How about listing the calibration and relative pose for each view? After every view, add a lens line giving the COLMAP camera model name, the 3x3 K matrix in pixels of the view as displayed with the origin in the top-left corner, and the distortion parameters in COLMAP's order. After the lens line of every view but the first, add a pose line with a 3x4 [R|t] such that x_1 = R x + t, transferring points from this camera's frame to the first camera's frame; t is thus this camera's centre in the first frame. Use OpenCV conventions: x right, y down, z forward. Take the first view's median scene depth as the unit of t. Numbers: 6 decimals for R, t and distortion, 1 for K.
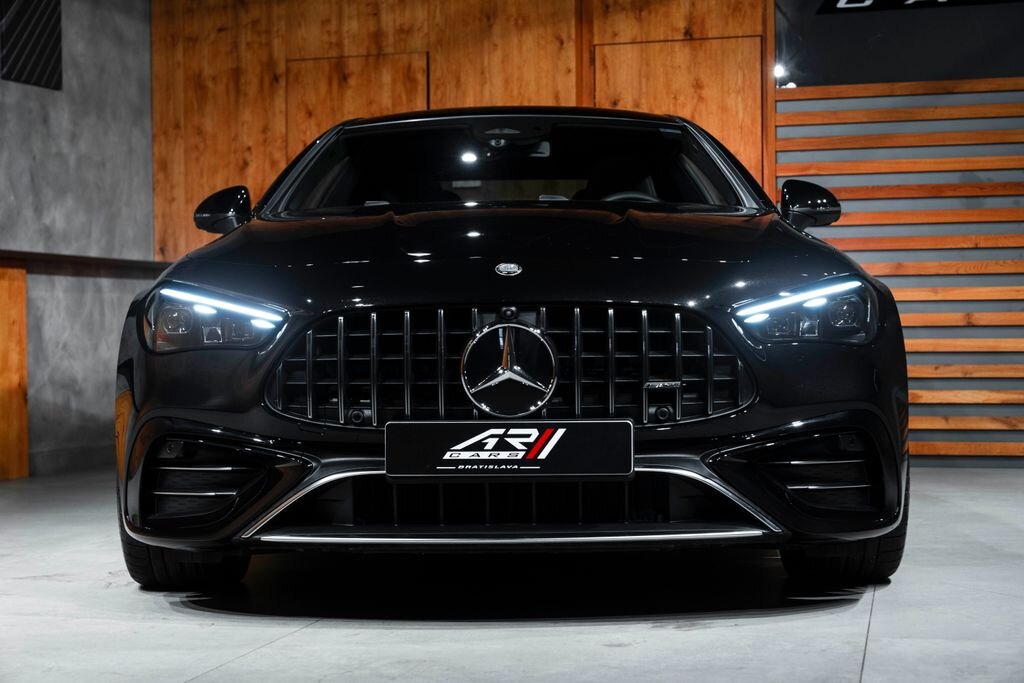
lens RADIAL K [[1982.5, 0, 521.4], [0, 1982.5, 335.9], [0, 0, 1]] dist [0.022013, 0.000000]
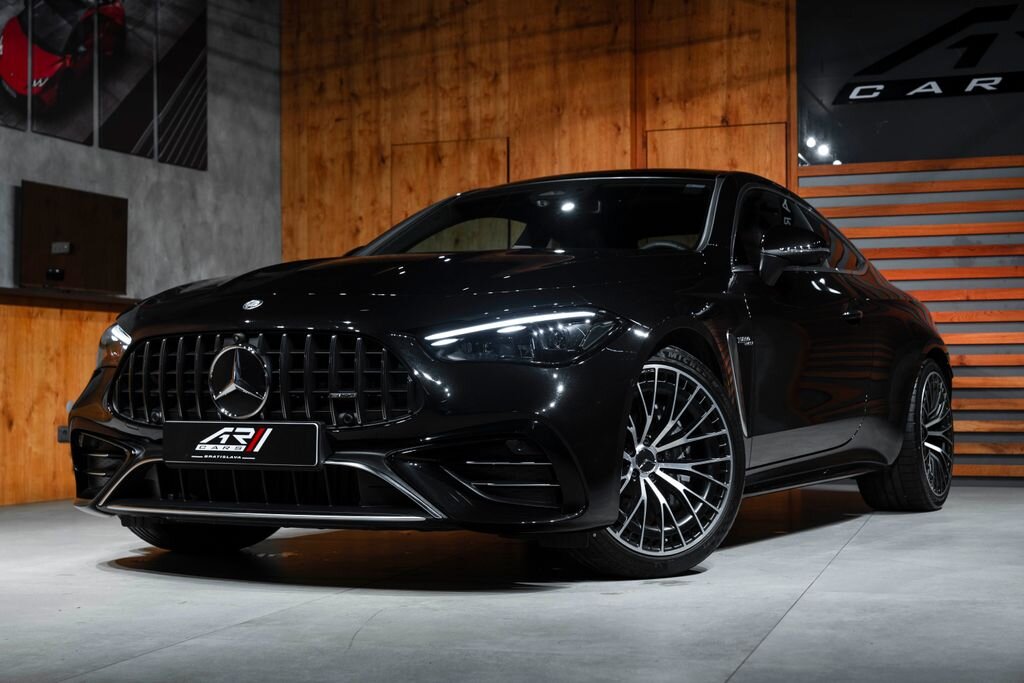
lens RADIAL K [[1661.3, 0, 520.2], [0, 1661.3, 345.5], [0, 0, 1]] dist [-0.010373, 0.000000]
pose [[0.998639, 0.001575, -0.052122, 0.013276], [-0.002489, 0.999844, -0.017472, 0.000680], [0.052087, 0.017578, 0.998488, -0.003721]]
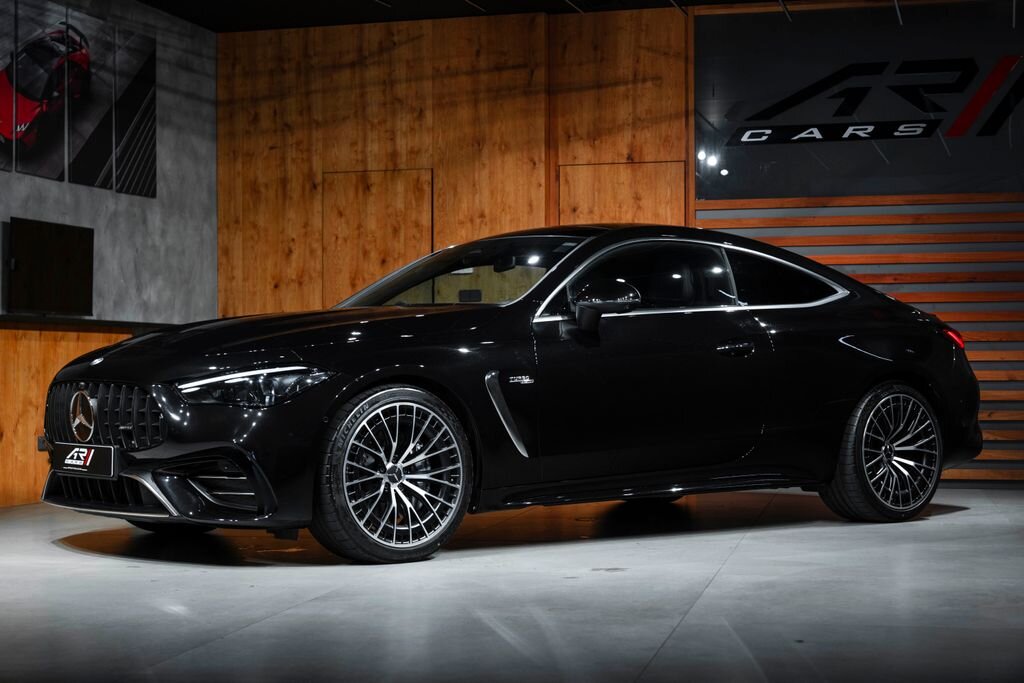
lens RADIAL K [[1918.6, 0, 508.2], [0, 1918.6, 340.1], [0, 0, 1]] dist [-0.026164, 0.000000]
pose [[0.999460, 0.004941, 0.032486, -0.038507], [-0.004881, 0.999986, -0.001929, -0.027917], [-0.032495, 0.001769, 0.999470, -0.279707]]
